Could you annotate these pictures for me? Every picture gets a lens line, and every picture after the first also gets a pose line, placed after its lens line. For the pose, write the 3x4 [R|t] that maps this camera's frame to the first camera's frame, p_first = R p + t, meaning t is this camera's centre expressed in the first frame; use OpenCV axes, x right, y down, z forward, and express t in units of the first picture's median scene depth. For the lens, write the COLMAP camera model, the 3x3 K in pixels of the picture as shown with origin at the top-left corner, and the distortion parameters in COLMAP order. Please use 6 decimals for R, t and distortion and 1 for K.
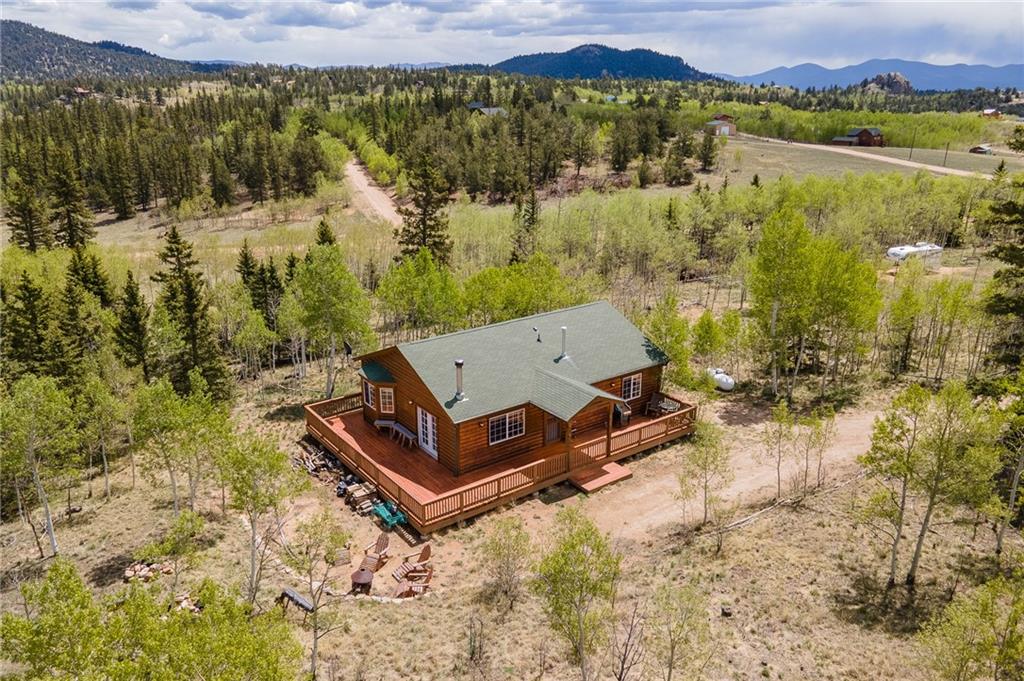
lens RADIAL K [[750.2, 0, 515.7], [0, 750.2, 340.6], [0, 0, 1]] dist [0.032281, 0.001155]
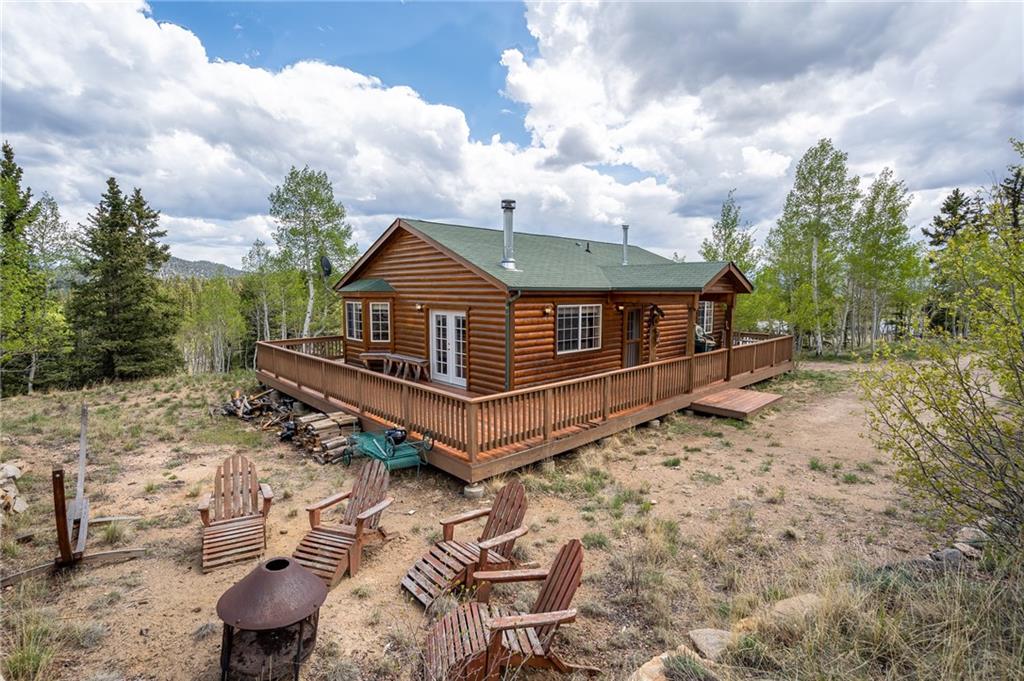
lens RADIAL K [[479.4, 0, 507.9], [0, 479.4, 335.6], [0, 0, 1]] dist [-0.012479, 0.000394]
pose [[0.994962, -0.012510, 0.099469, -0.109597], [0.033156, 0.977413, -0.208719, 0.201379], [-0.094611, 0.210966, 0.972904, 0.626657]]
